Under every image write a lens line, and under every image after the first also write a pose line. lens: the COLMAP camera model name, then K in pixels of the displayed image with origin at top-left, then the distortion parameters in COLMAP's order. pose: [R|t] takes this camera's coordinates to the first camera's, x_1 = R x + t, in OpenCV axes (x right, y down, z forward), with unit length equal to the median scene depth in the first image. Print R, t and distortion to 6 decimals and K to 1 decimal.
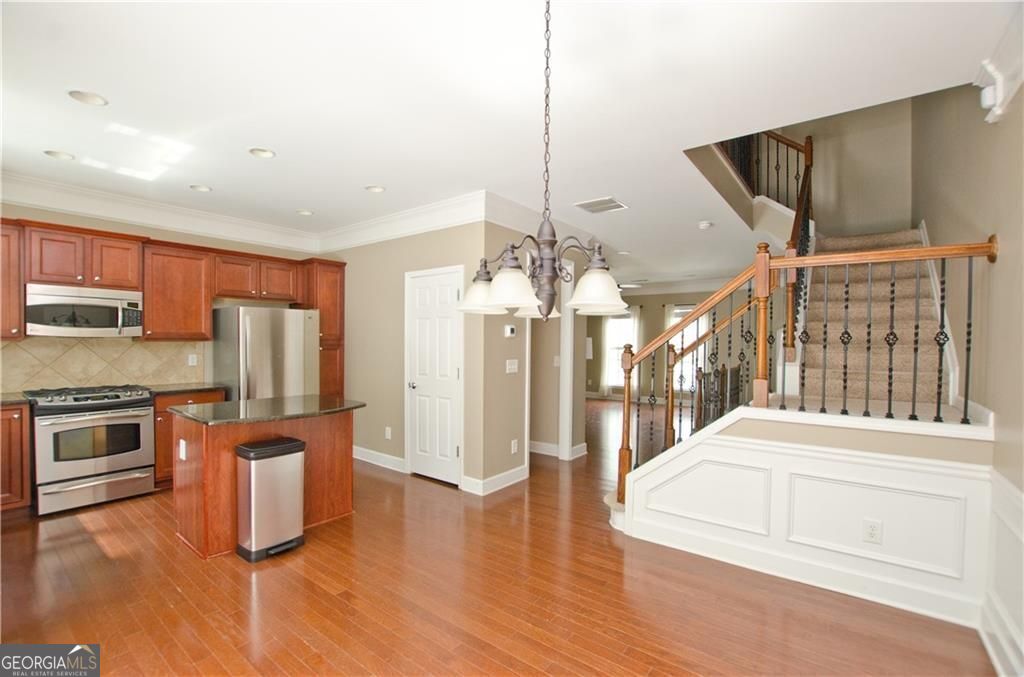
lens RADIAL K [[480.5, 0, 509.7], [0, 480.5, 351.0], [0, 0, 1]] dist [-0.004391, 0.000170]
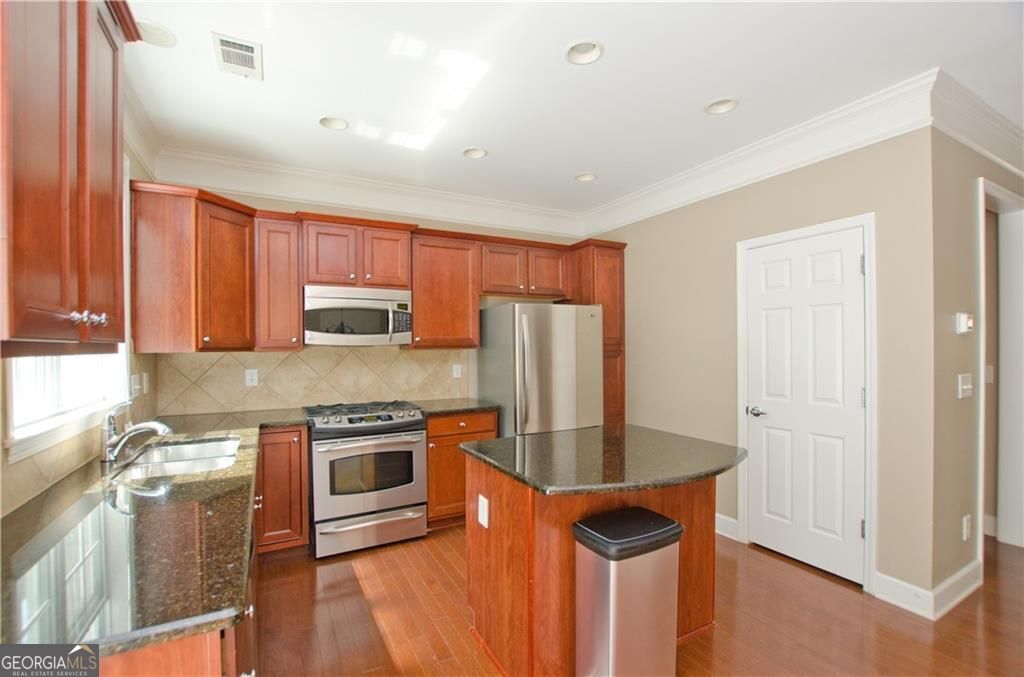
lens RADIAL K [[480.5, 0, 509.7], [0, 480.5, 351.0], [0, 0, 1]] dist [-0.004391, 0.000170]
pose [[0.924145, -0.011737, -0.381863, -0.299441], [0.007924, 0.999902, -0.011555, -0.007255], [0.381961, 0.007653, 0.924147, 0.302465]]
